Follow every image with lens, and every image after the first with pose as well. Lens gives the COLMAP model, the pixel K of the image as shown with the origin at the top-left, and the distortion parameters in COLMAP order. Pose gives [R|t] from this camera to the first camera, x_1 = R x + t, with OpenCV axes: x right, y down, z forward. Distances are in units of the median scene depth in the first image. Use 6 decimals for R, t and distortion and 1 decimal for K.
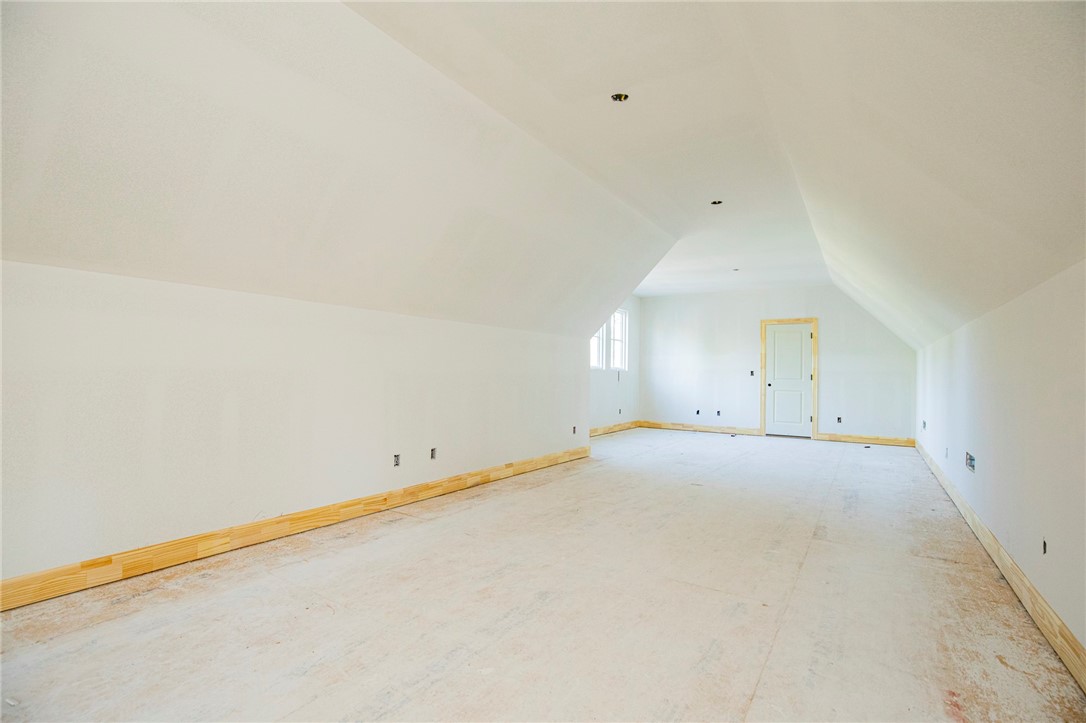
lens RADIAL K [[499.3, 0, 546.4], [0, 499.3, 360.9], [0, 0, 1]] dist [-0.036238, 0.007971]
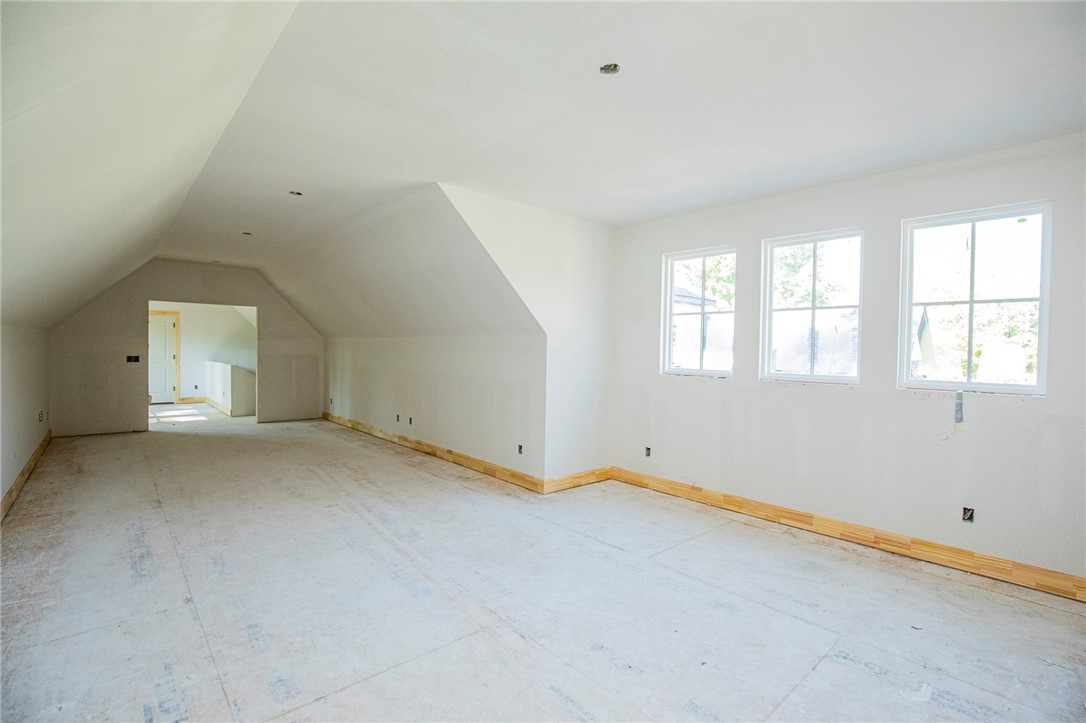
lens RADIAL K [[499.3, 0, 546.4], [0, 499.3, 360.9], [0, 0, 1]] dist [-0.036238, 0.007971]
pose [[-0.261200, -0.002482, -0.965282, 0.991158], [0.000464, 0.999996, -0.002696, -0.000992], [0.965285, -0.001152, -0.261198, 1.514846]]
